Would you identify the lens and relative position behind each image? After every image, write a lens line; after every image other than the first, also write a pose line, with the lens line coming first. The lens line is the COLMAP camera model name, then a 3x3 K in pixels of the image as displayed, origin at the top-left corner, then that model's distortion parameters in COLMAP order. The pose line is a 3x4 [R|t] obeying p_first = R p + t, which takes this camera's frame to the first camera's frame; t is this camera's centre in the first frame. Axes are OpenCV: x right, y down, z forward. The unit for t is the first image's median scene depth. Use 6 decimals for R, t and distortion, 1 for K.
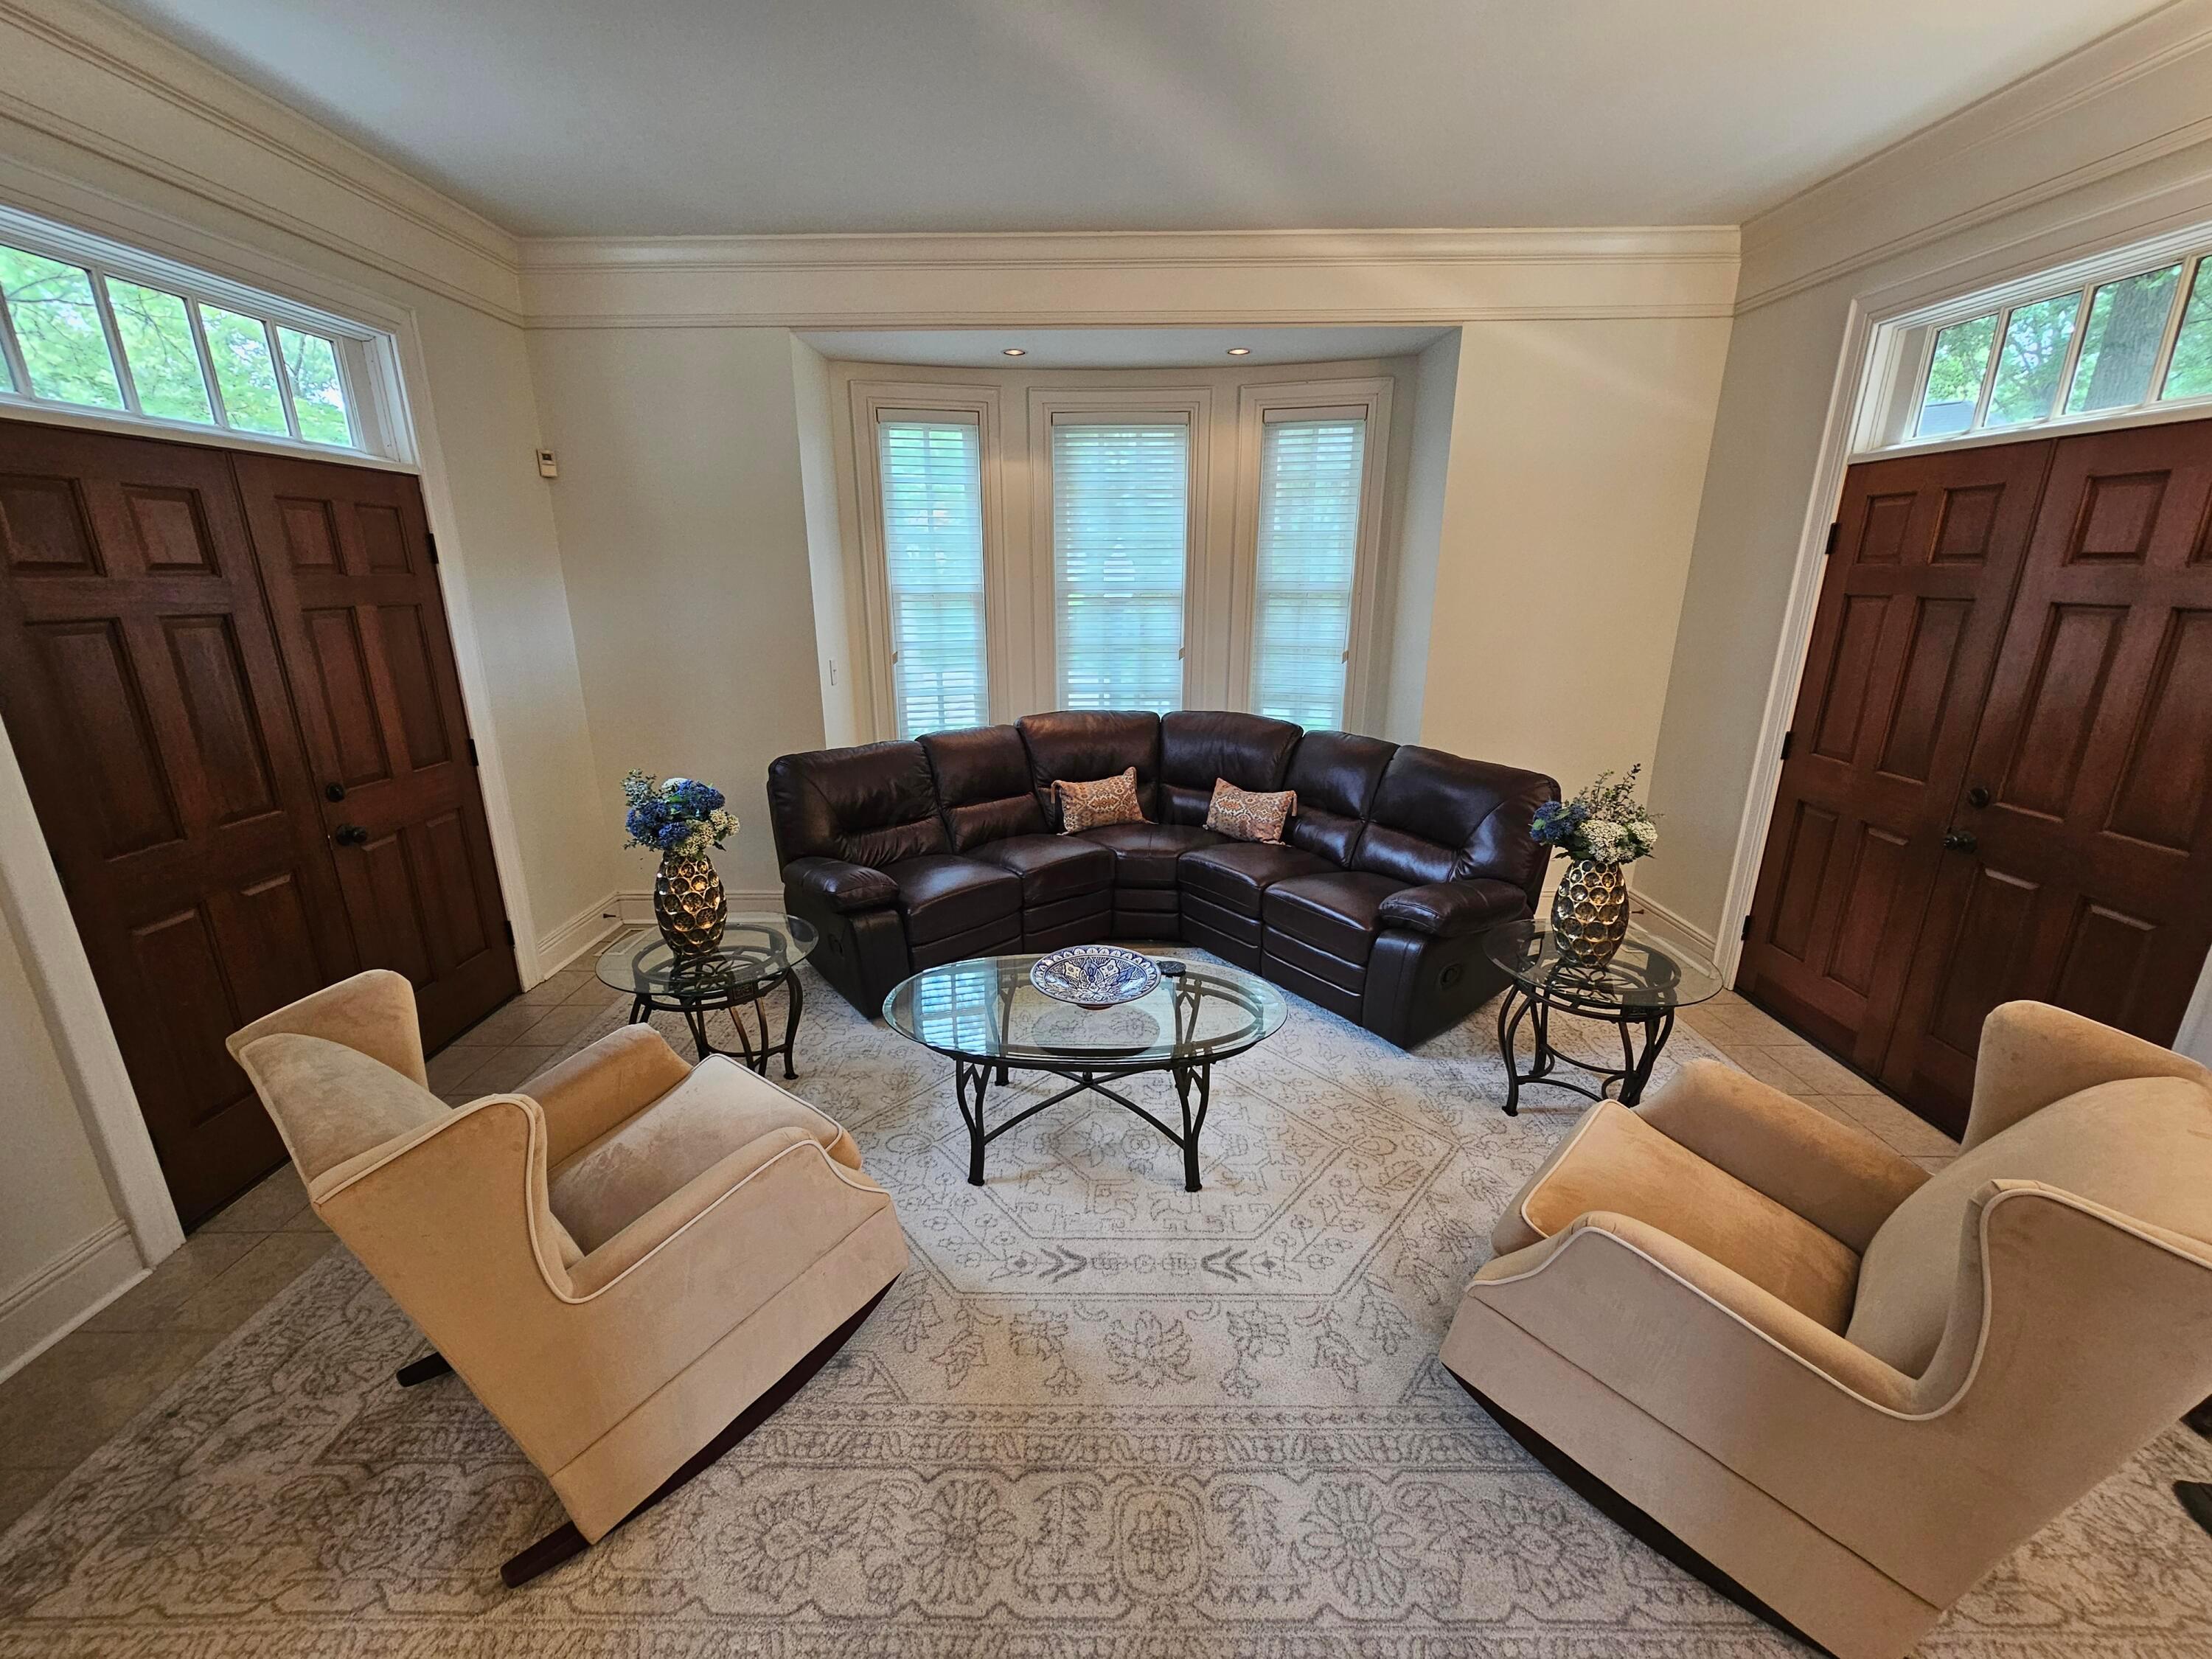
lens RADIAL K [[911.2, 0, 1099.1], [0, 911.2, 839.6], [0, 0, 1]] dist [-0.000599, 0.000098]
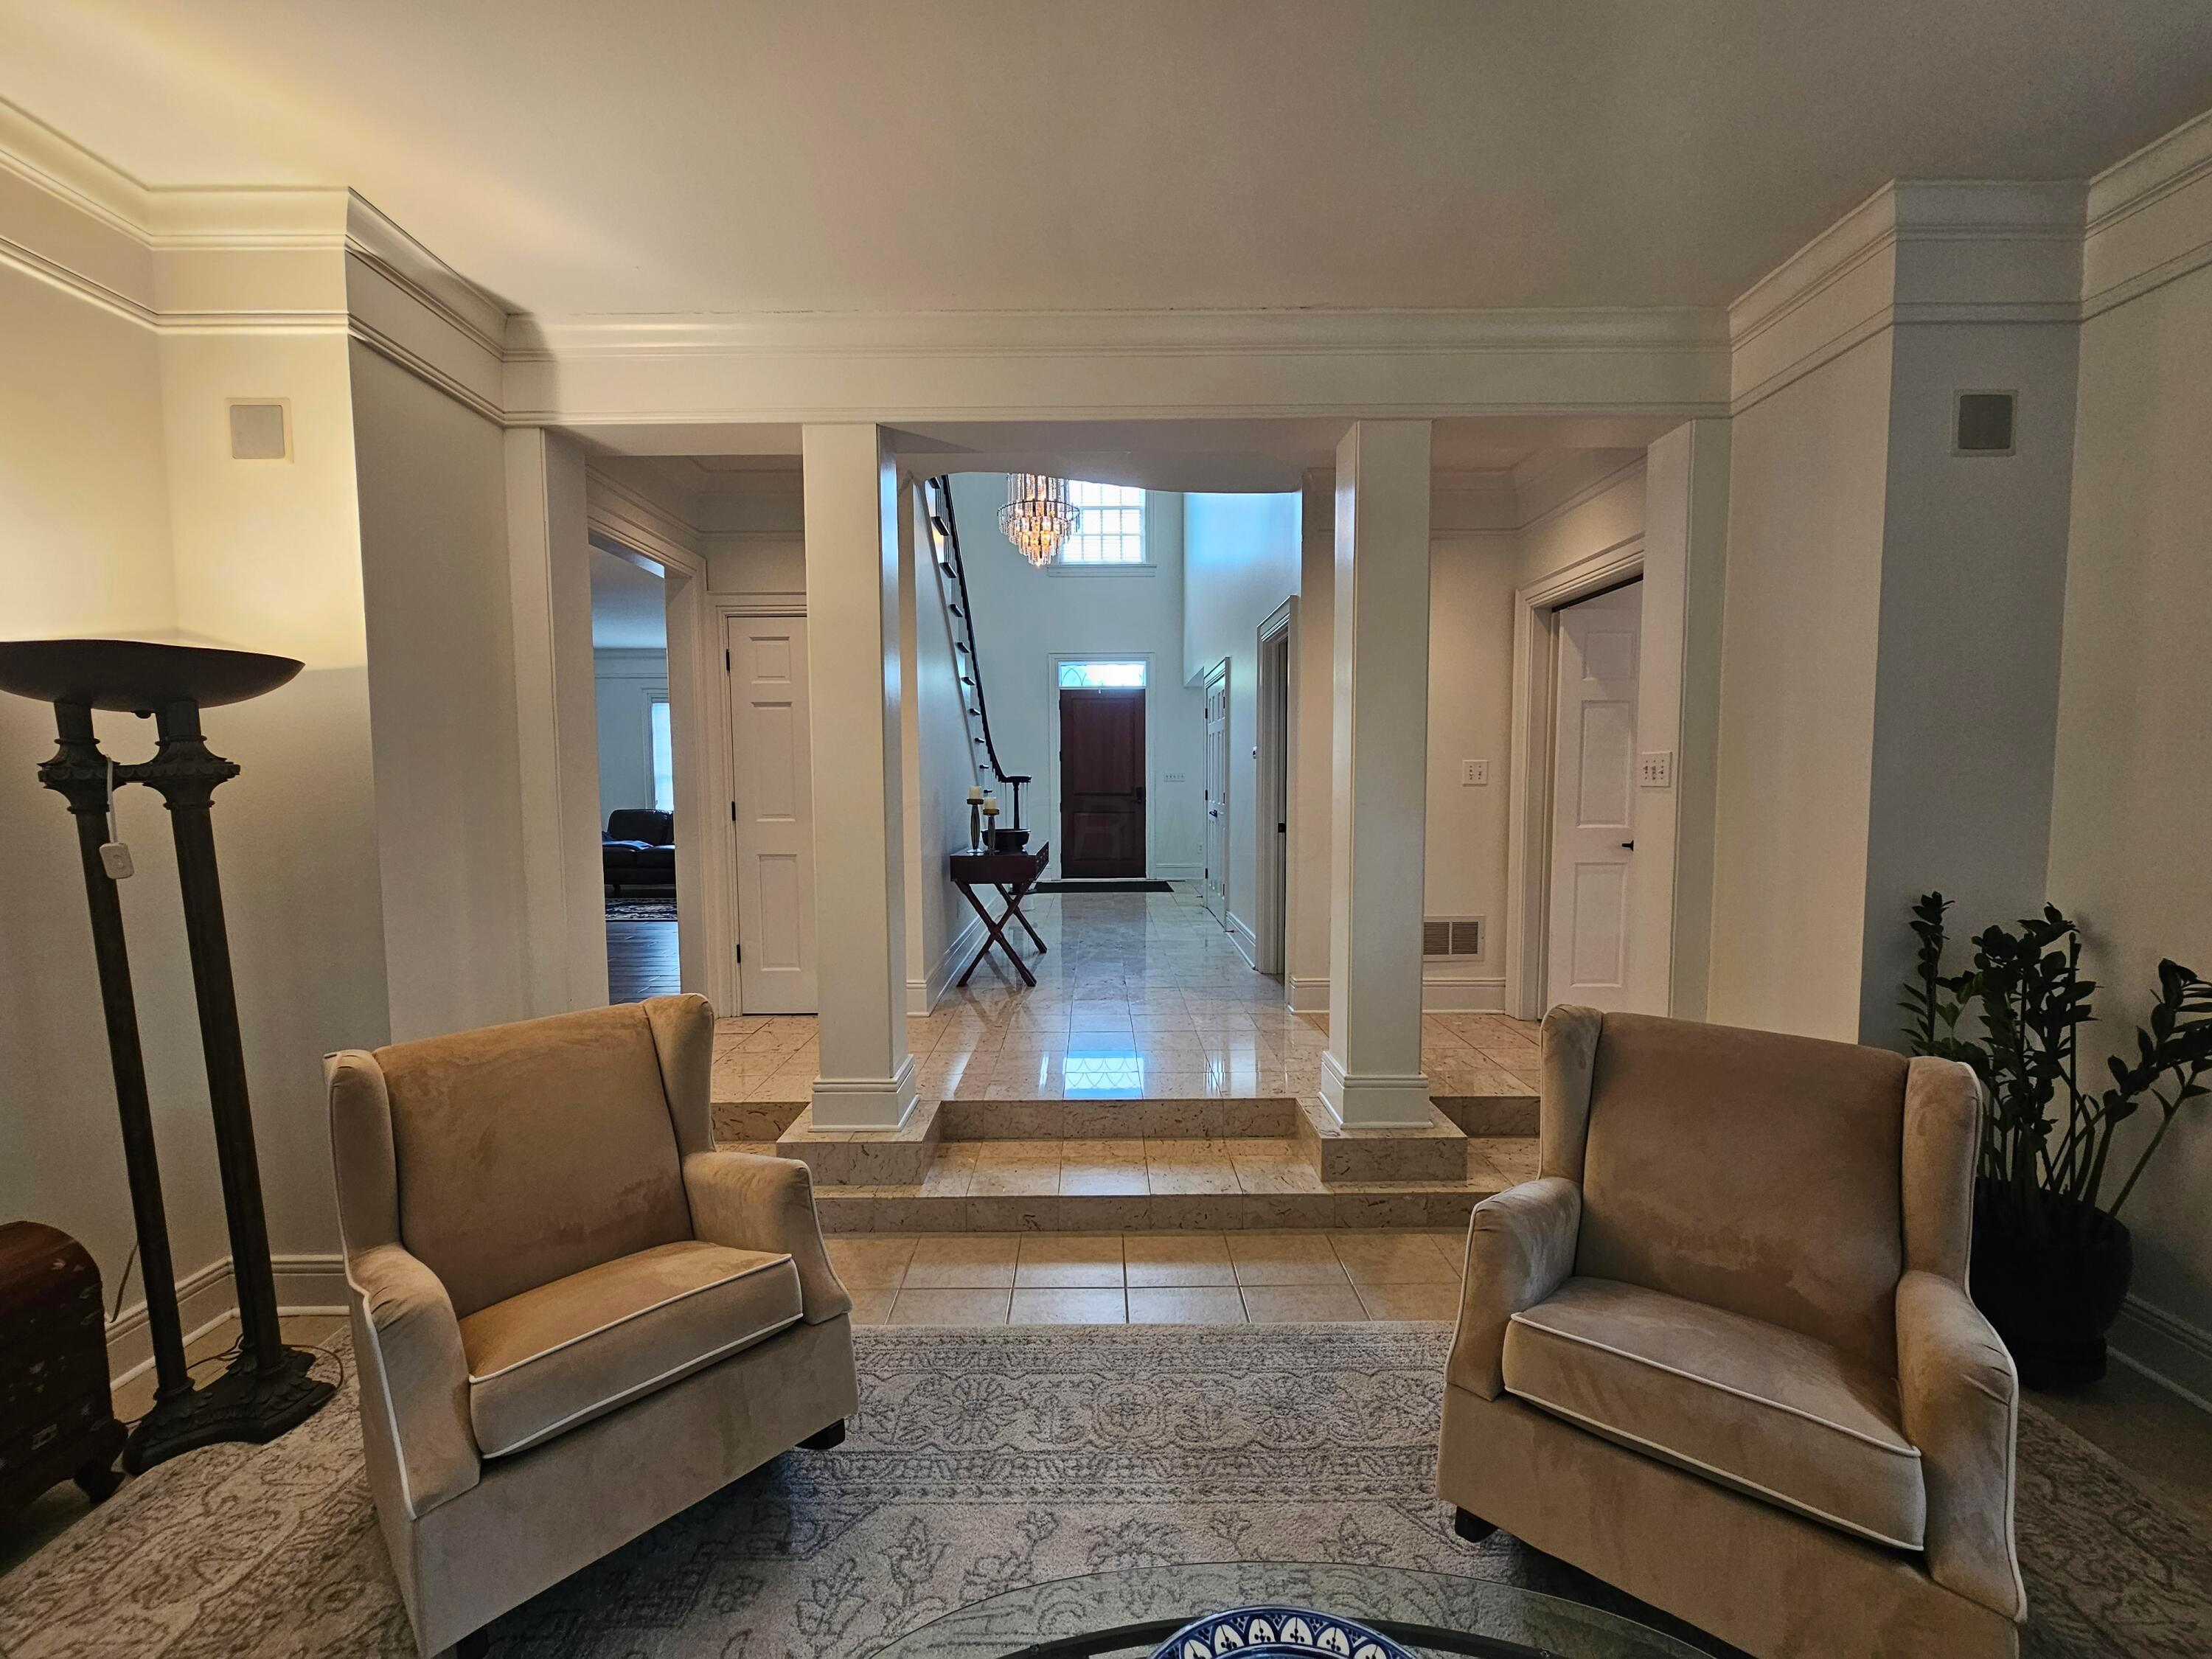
lens RADIAL K [[911.2, 0, 1099.1], [0, 911.2, 839.6], [0, 0, 1]] dist [-0.000599, 0.000098]
pose [[-0.999920, 0.010818, -0.006516, 0.048891], [0.007823, 0.935624, 0.352911, -0.202100], [0.009914, 0.352832, -0.935634, 0.873652]]
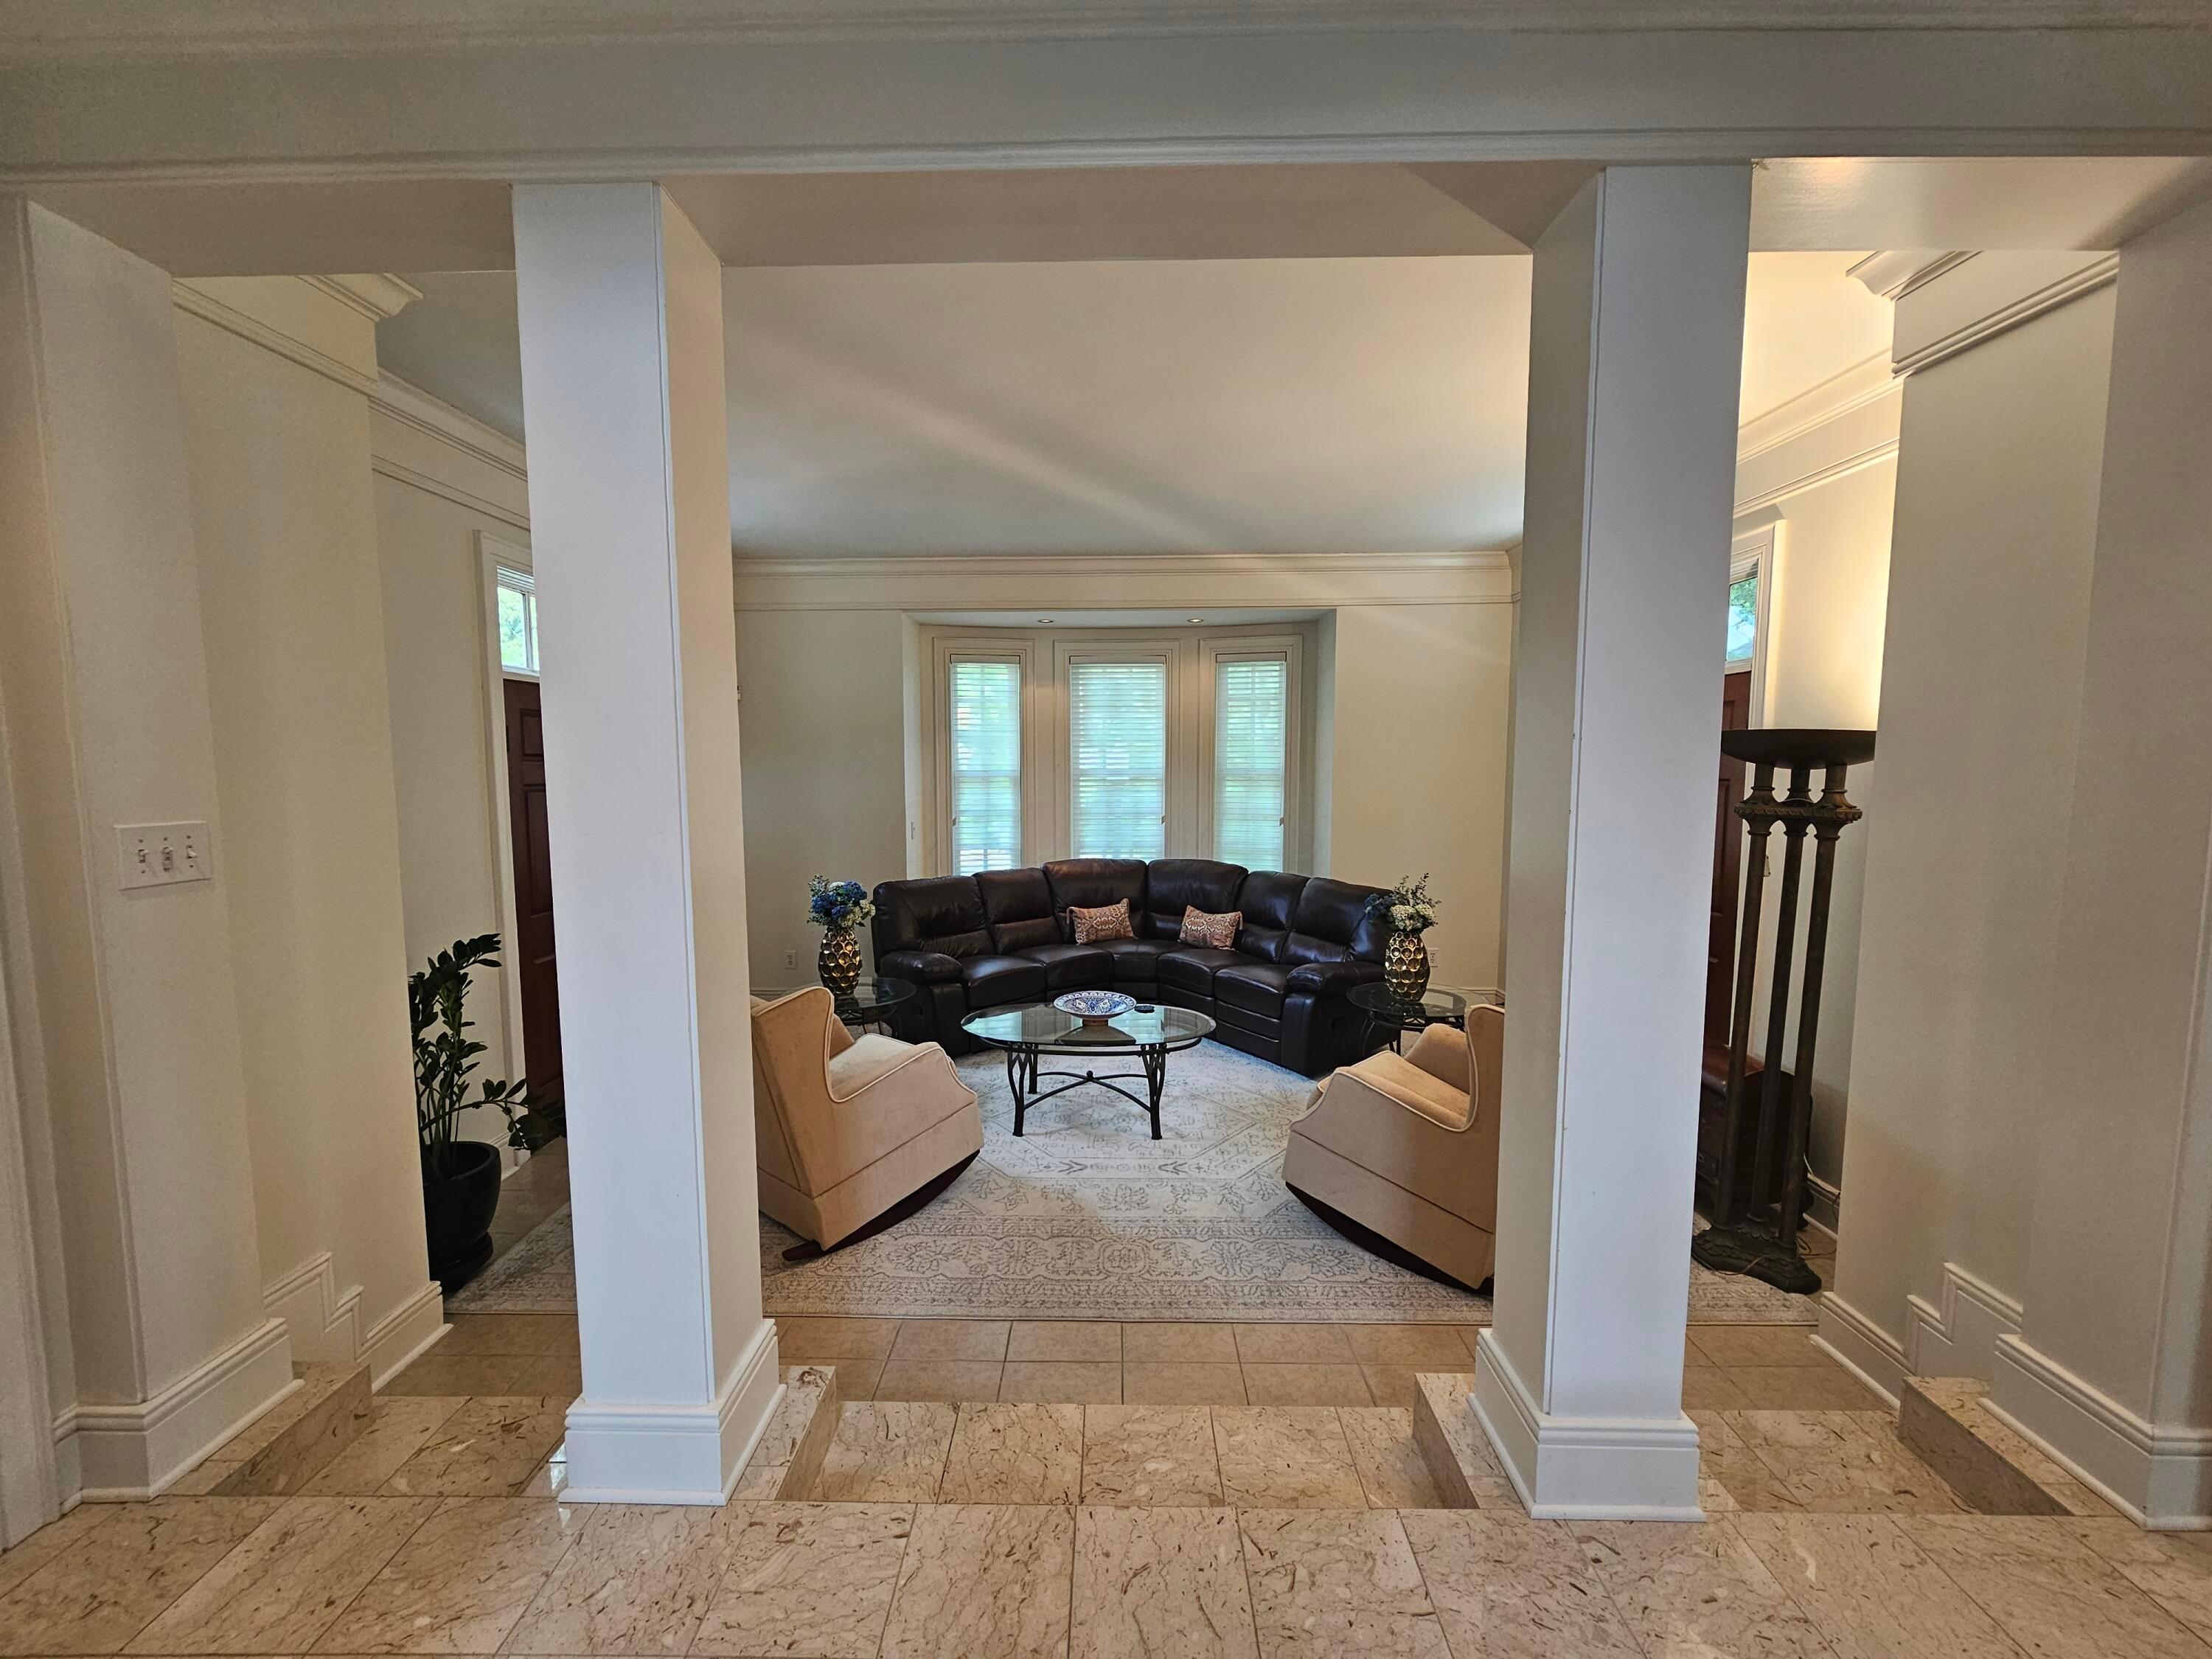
lens RADIAL K [[911.2, 0, 1099.1], [0, 911.2, 839.6], [0, 0, 1]] dist [-0.000599, 0.000098]
pose [[0.999911, 0.002085, -0.013151, 0.017062], [-0.004711, 0.979170, -0.202985, 0.140609], [0.012454, 0.203029, 0.979093, -0.452605]]
